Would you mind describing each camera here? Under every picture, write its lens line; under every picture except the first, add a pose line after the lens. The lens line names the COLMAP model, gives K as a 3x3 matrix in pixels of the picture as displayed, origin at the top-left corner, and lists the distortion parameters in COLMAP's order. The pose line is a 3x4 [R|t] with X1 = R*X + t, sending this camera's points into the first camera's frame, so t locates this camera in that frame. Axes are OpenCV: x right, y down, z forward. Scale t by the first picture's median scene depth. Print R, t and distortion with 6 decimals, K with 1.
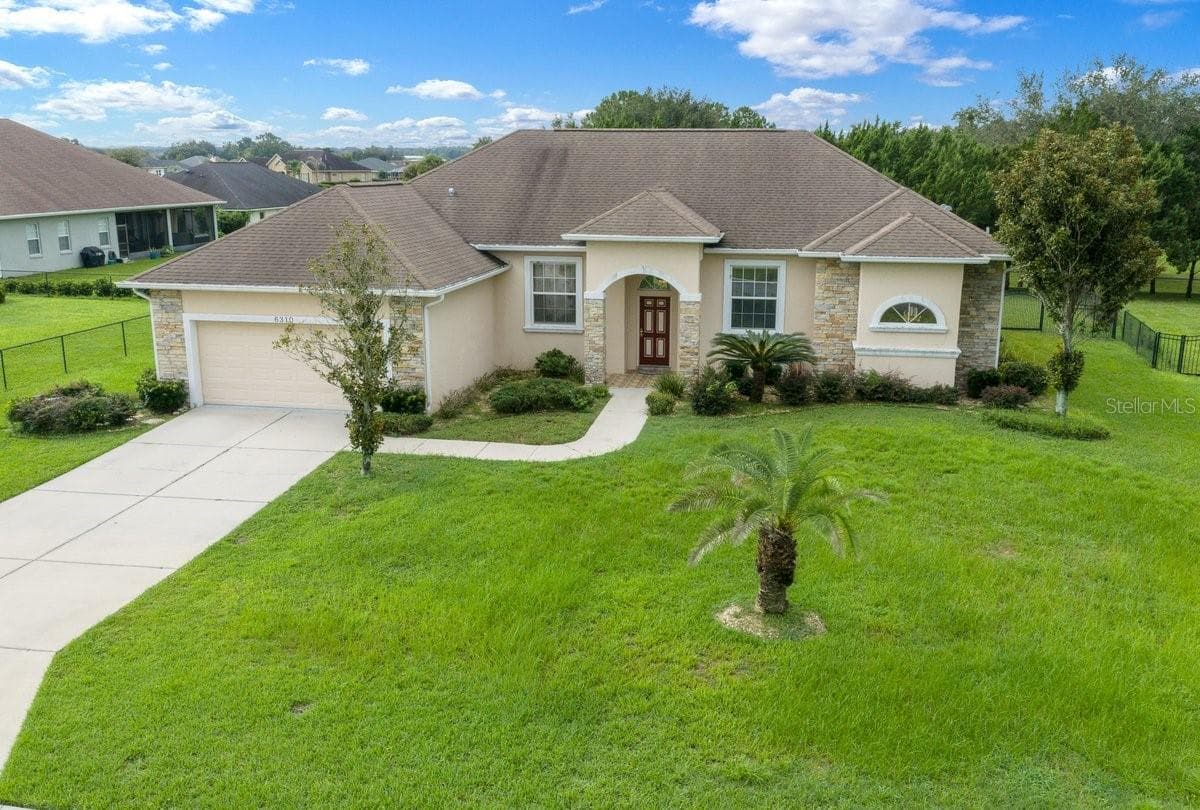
lens RADIAL K [[1041.5, 0, 636.7], [0, 1041.5, 405.7], [0, 0, 1]] dist [0.009567, -0.013964]
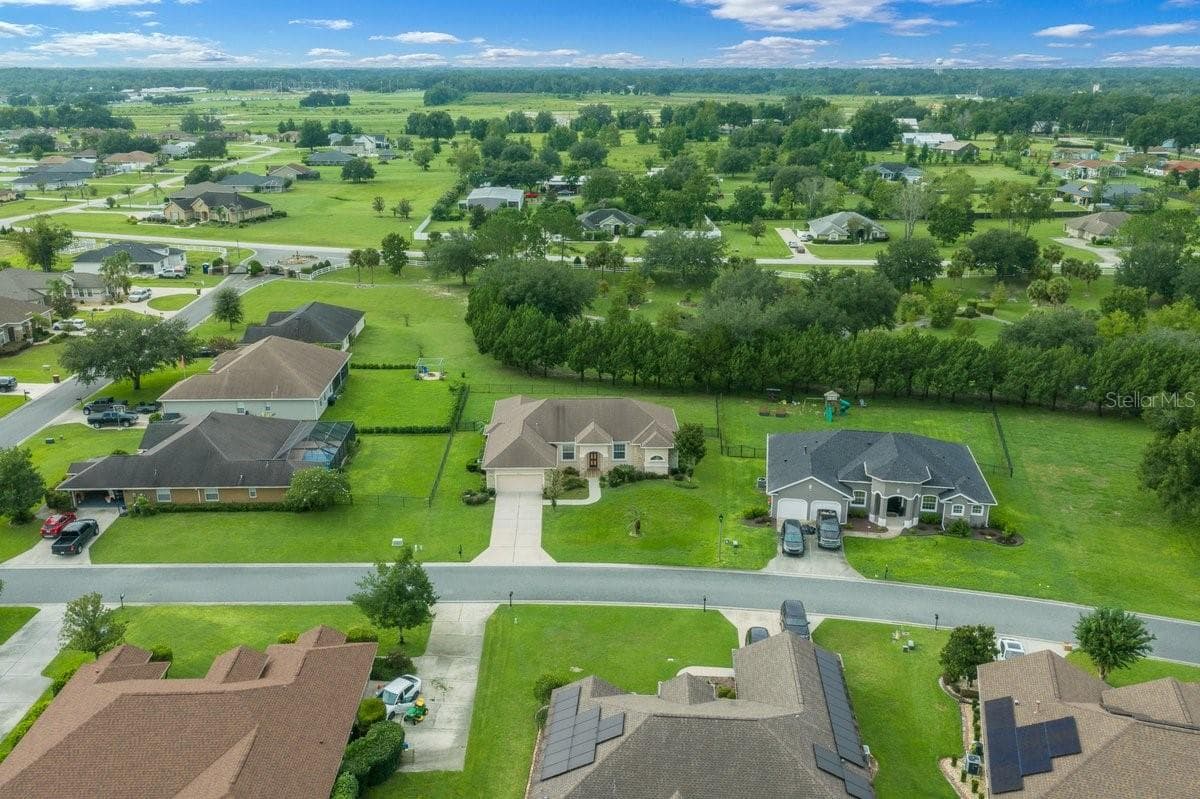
lens RADIAL K [[962.2, 0, 593.2], [0, 962.2, 404.1], [0, 0, 1]] dist [0.019925, -0.025890]
pose [[0.984335, -0.060736, 0.165515, -0.639762], [0.044751, 0.994115, 0.098653, -0.712302], [-0.170533, -0.089700, 0.981261, -2.827485]]
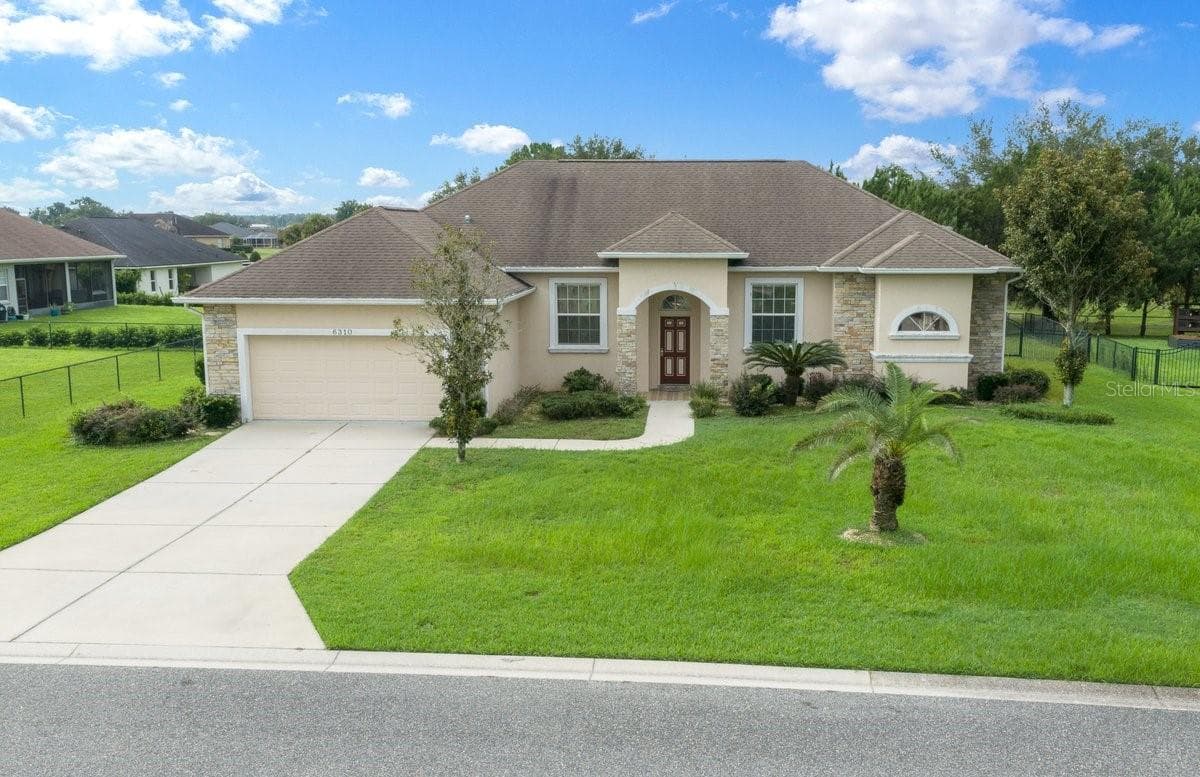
lens RADIAL K [[1183.2, 0, 661.0], [0, 1183.2, 438.4], [0, 0, 1]] dist [0.008628, 0.000000]
pose [[0.992690, -0.026177, 0.117818, -0.155241], [0.032698, 0.998018, -0.053767, 0.088034], [-0.116177, 0.057227, 0.991579, -0.172209]]
